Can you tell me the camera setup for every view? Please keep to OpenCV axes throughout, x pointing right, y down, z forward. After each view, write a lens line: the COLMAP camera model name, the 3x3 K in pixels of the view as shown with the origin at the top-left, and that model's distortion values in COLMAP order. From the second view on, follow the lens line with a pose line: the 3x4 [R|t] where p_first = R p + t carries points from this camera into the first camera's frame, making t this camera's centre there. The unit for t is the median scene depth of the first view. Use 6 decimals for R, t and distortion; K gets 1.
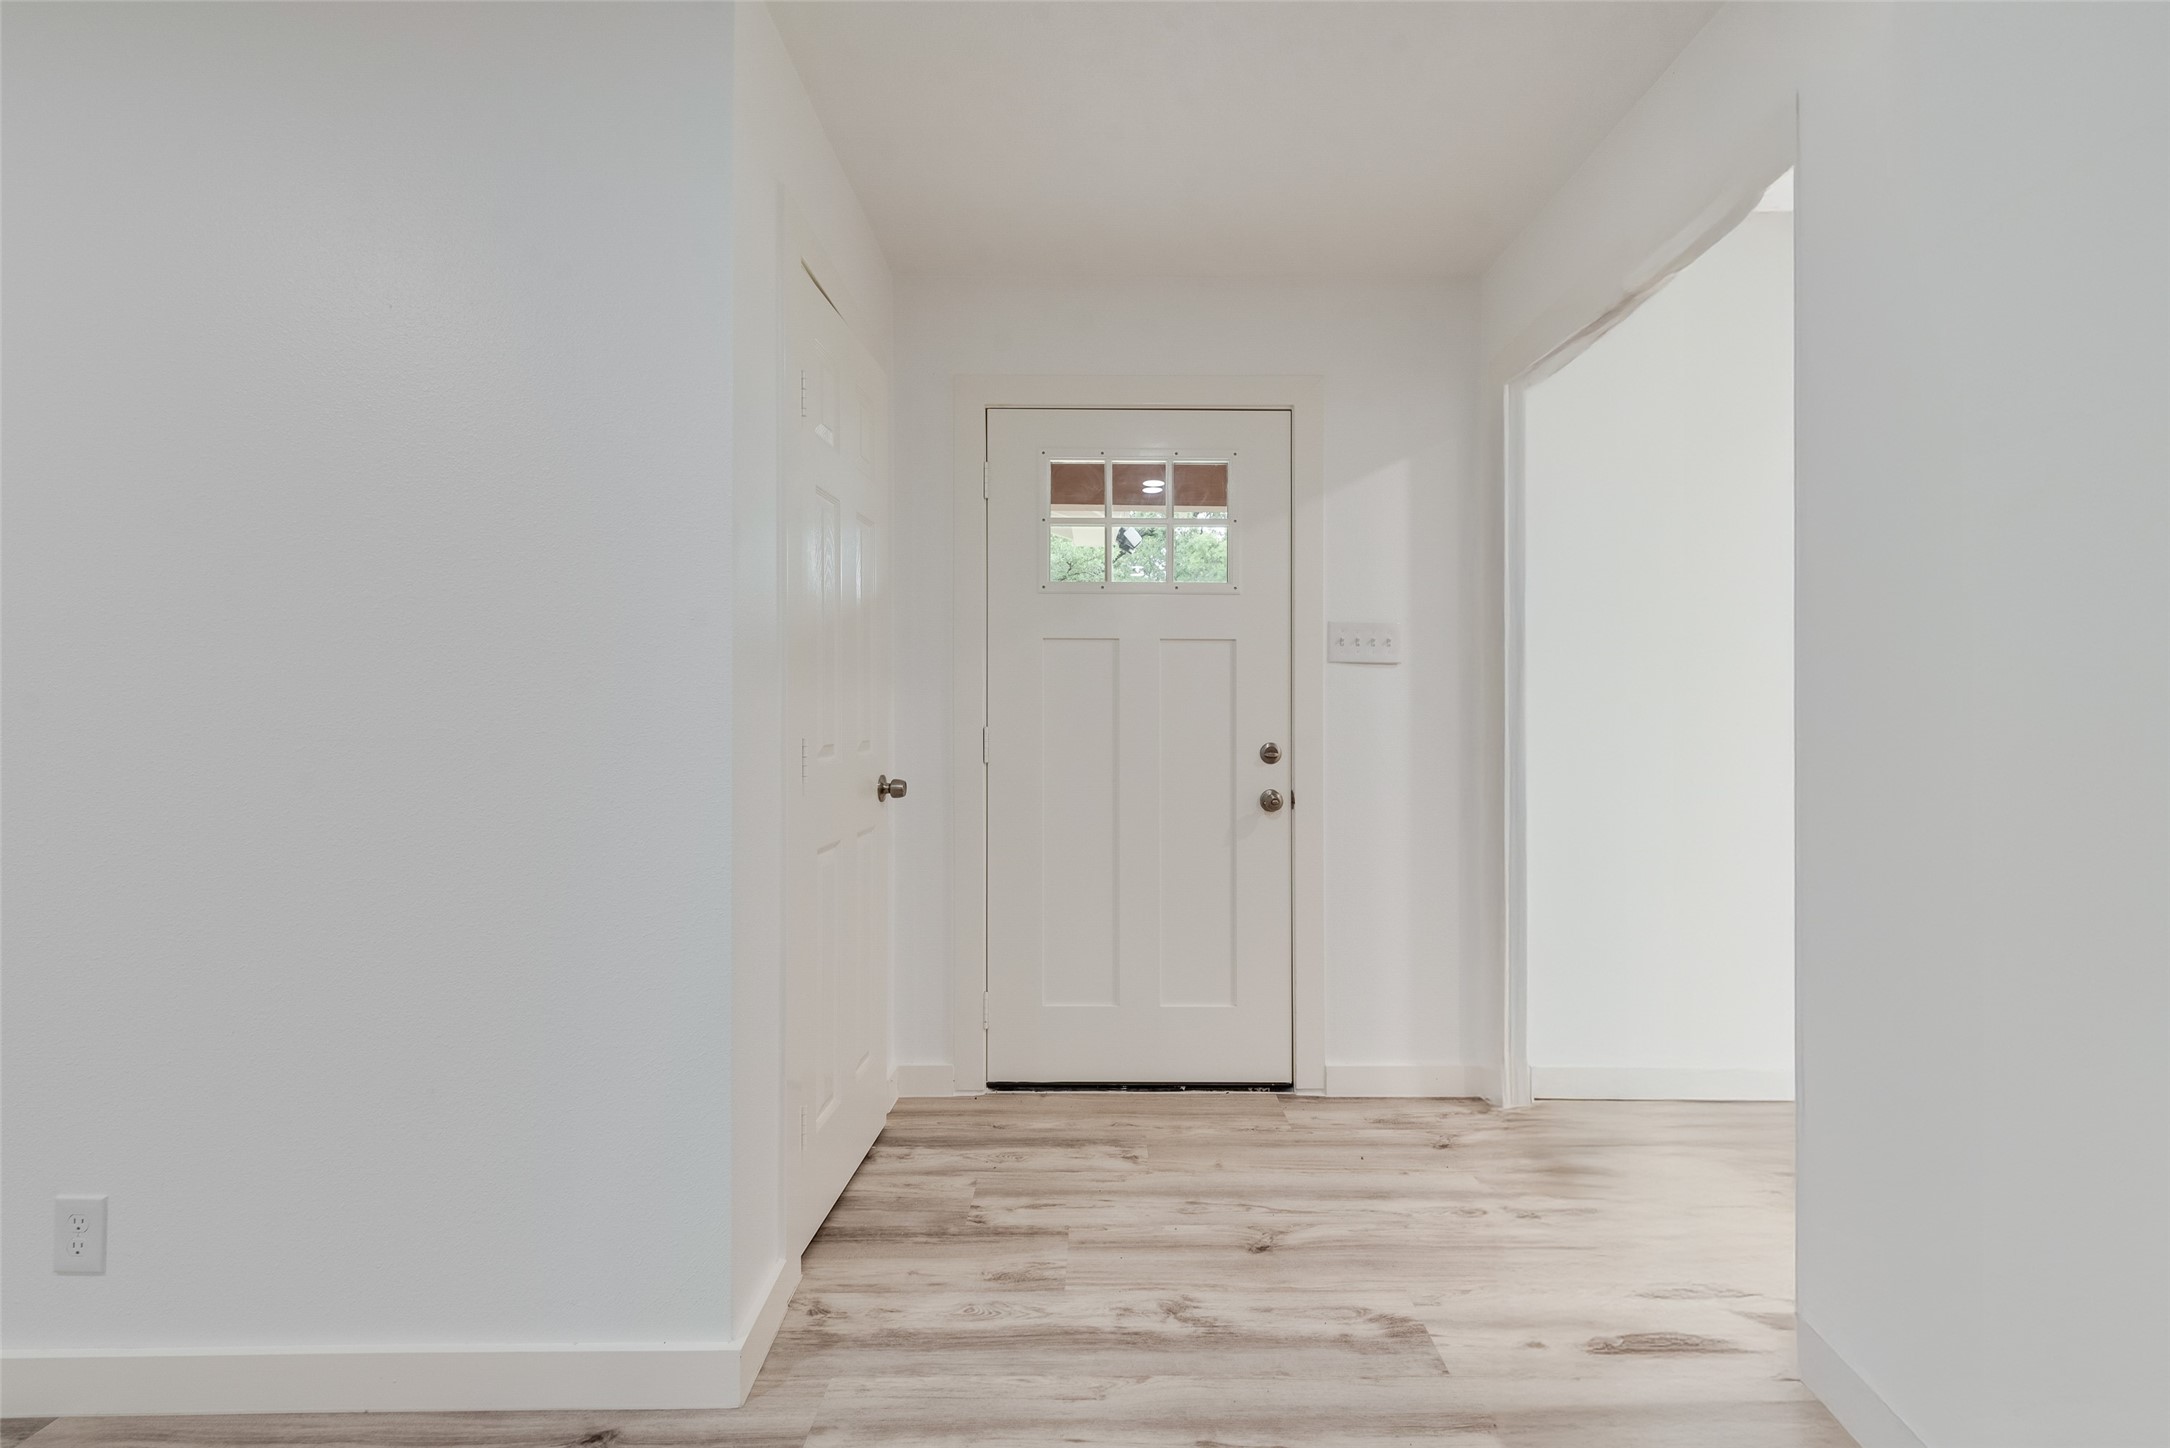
lens RADIAL K [[852.4, 0, 1085.0], [0, 852.4, 724.0], [0, 0, 1]] dist [0.000553, -0.000056]
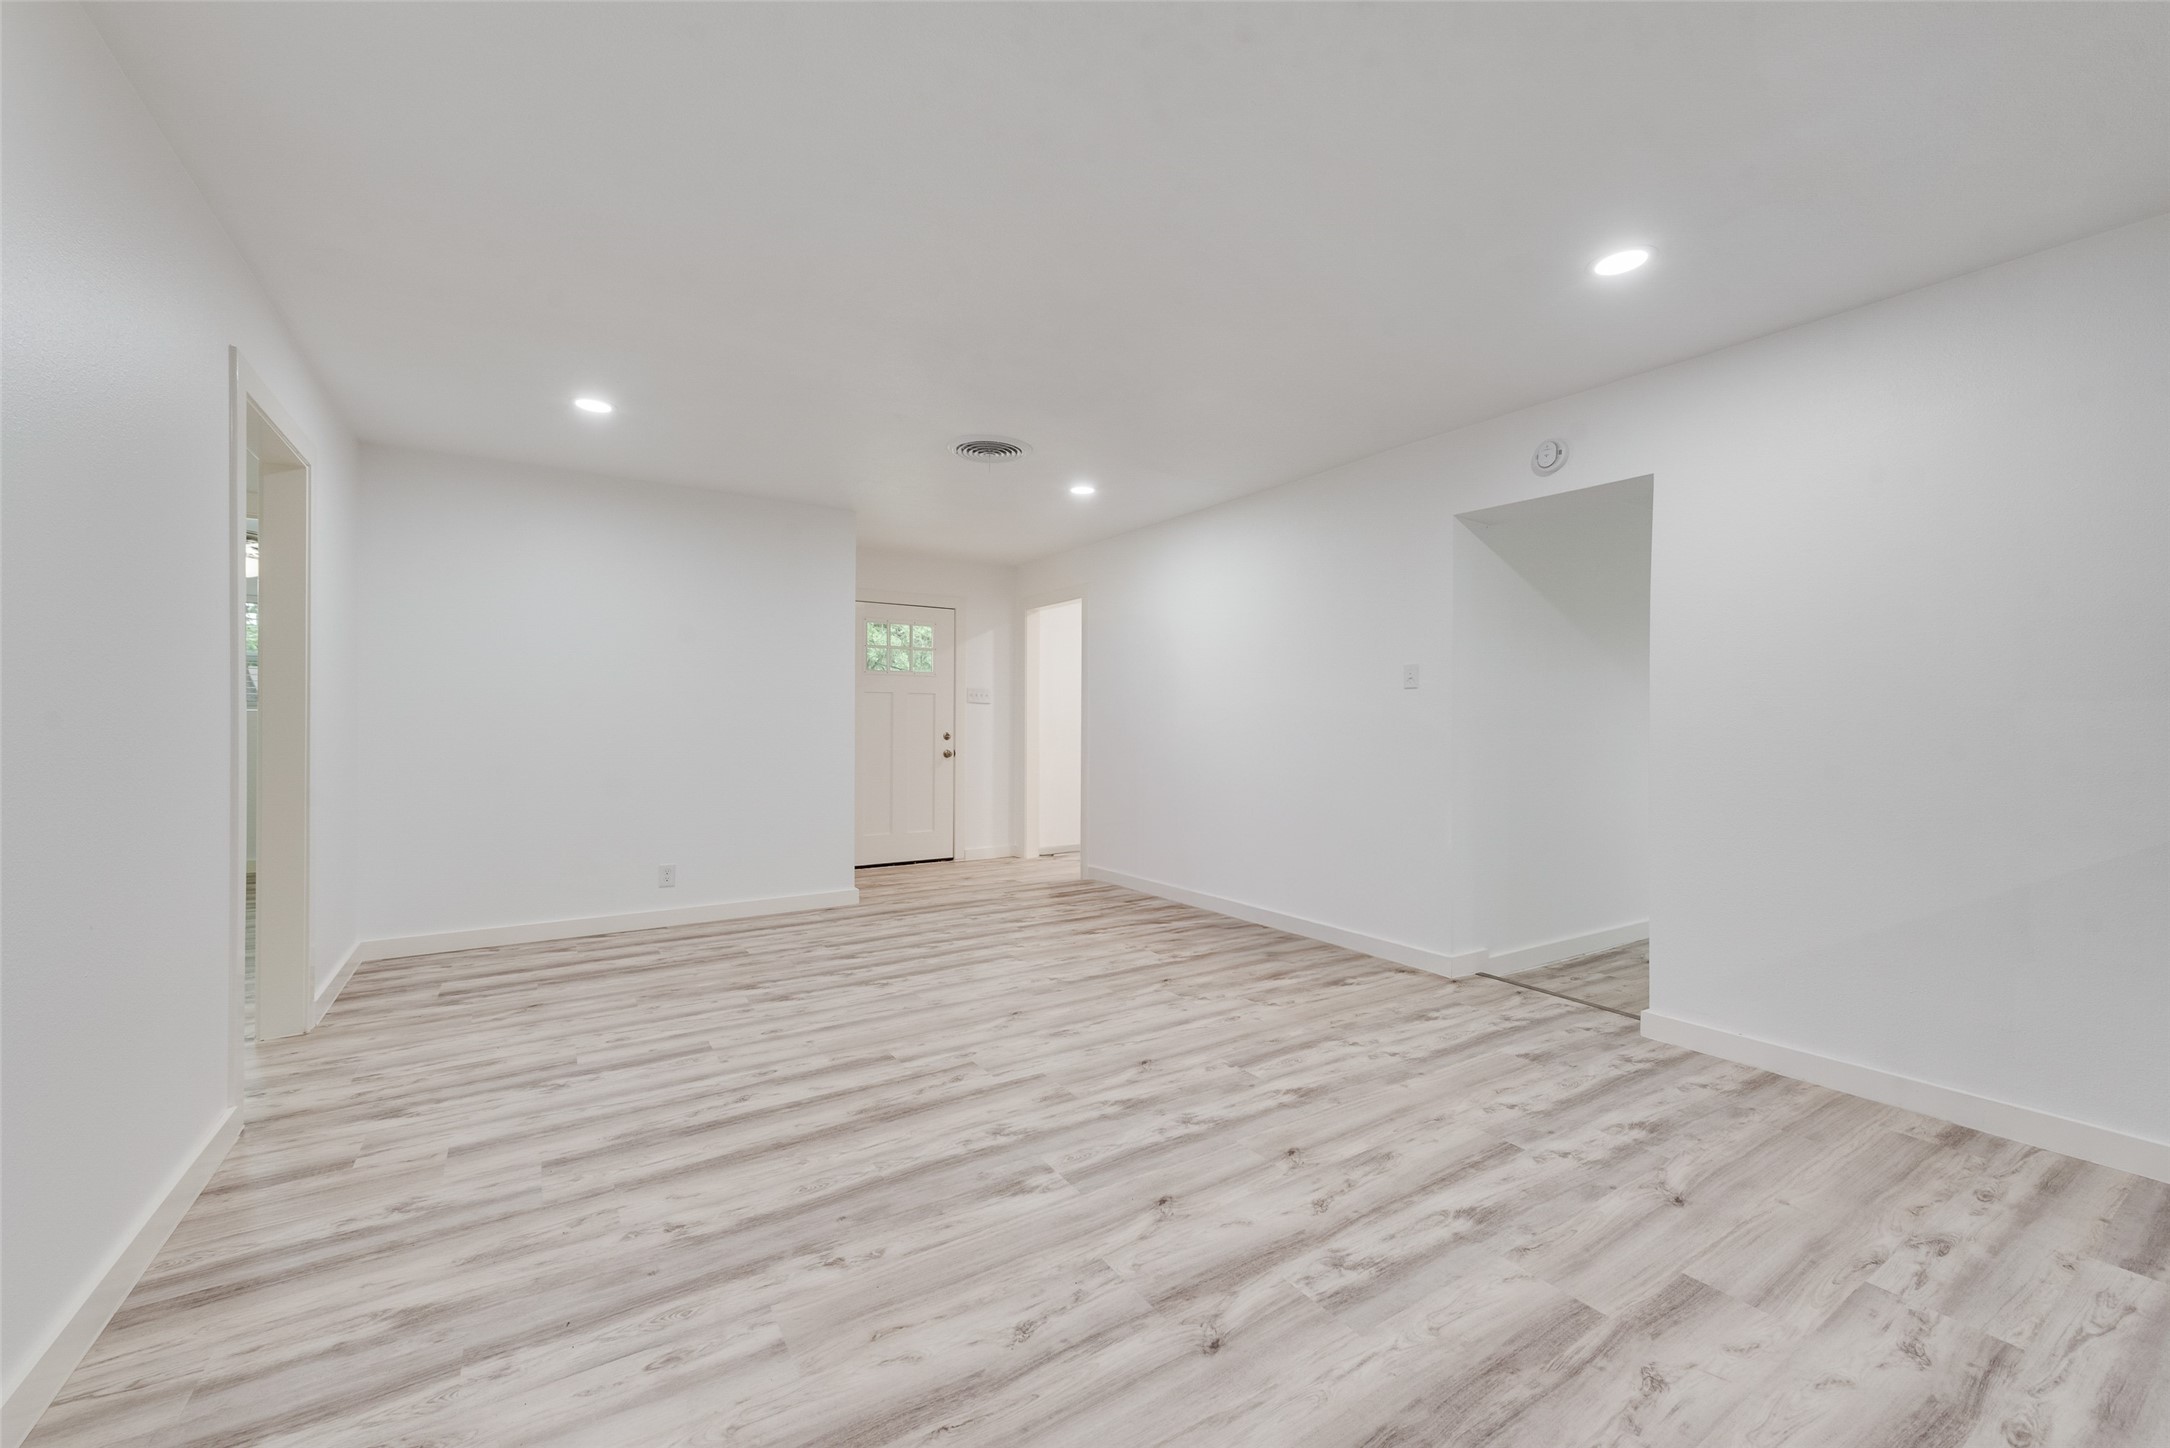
lens RADIAL K [[852.4, 0, 1085.0], [0, 852.4, 724.0], [0, 0, 1]] dist [0.000553, -0.000056]
pose [[0.838818, 0.003024, 0.544403, -0.888603], [-0.005076, 0.999985, 0.002267, -0.013351], [-0.544388, -0.004664, 0.838821, -1.508231]]
